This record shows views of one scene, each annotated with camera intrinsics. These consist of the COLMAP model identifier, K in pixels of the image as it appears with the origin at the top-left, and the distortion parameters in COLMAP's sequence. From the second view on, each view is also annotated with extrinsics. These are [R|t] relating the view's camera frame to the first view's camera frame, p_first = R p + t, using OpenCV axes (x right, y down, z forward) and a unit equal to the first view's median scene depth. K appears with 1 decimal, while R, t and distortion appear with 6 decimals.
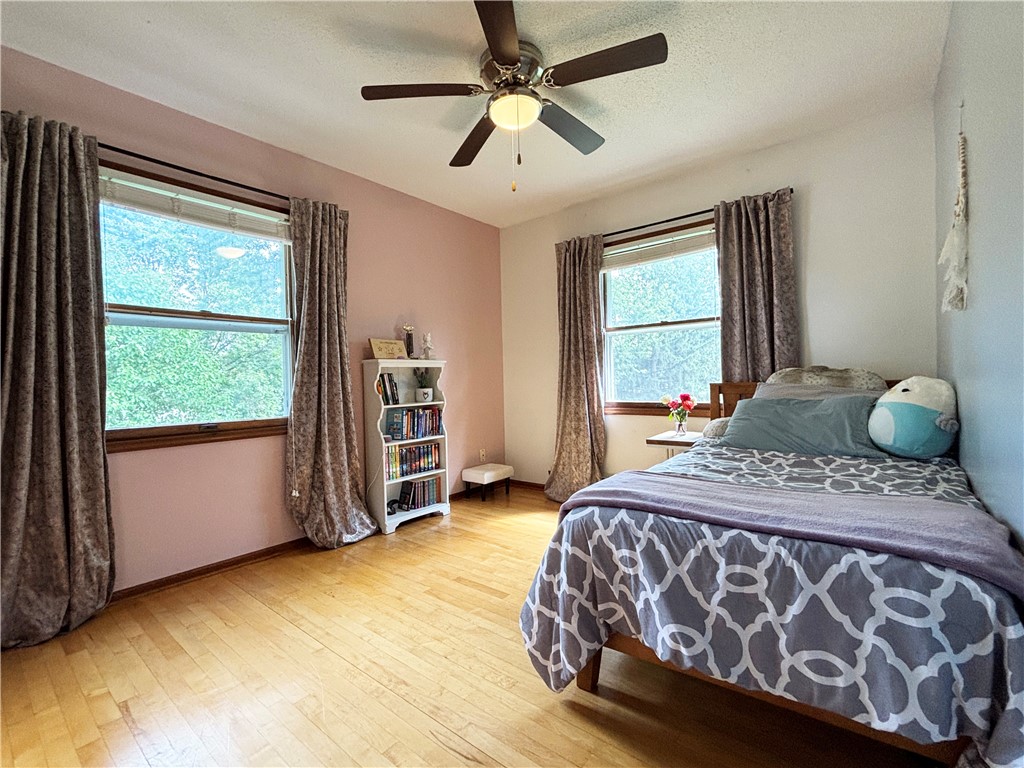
lens RADIAL K [[467.4, 0, 516.0], [0, 467.4, 385.8], [0, 0, 1]] dist [0.008247, -0.000071]
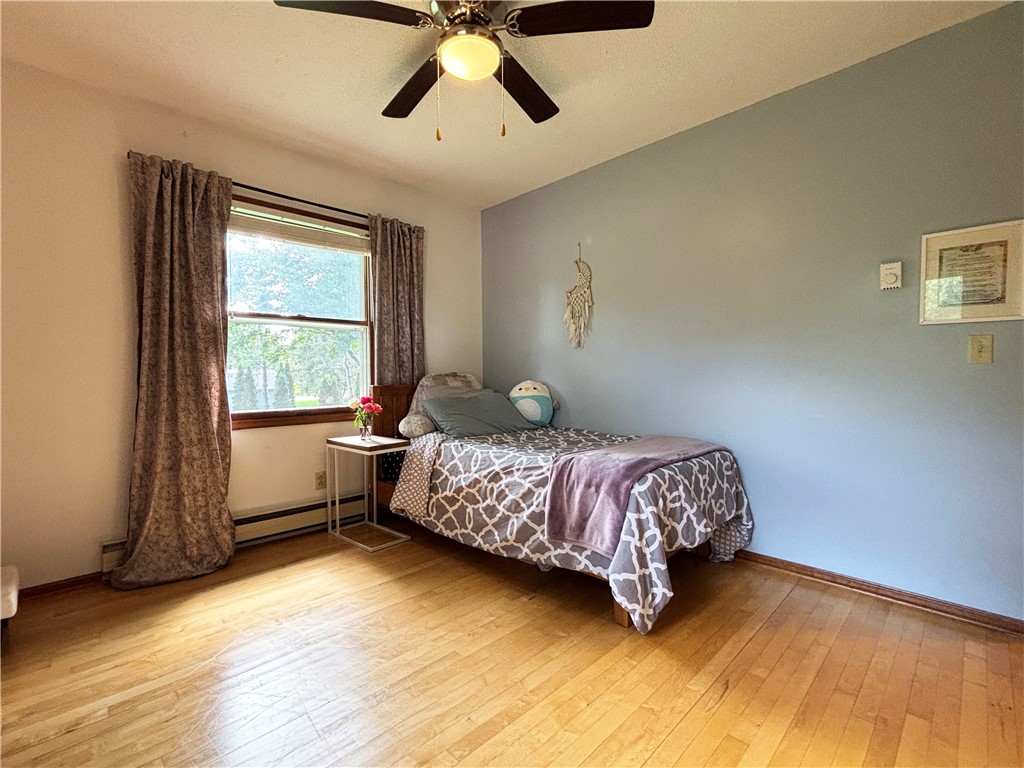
lens RADIAL K [[467.4, 0, 516.0], [0, 467.4, 385.8], [0, 0, 1]] dist [0.008247, -0.000071]
pose [[0.098990, 0.000408, 0.995088, -0.575596], [0.019612, 0.999805, -0.002361, 0.001032], [-0.994895, 0.019749, 0.098963, 0.594610]]
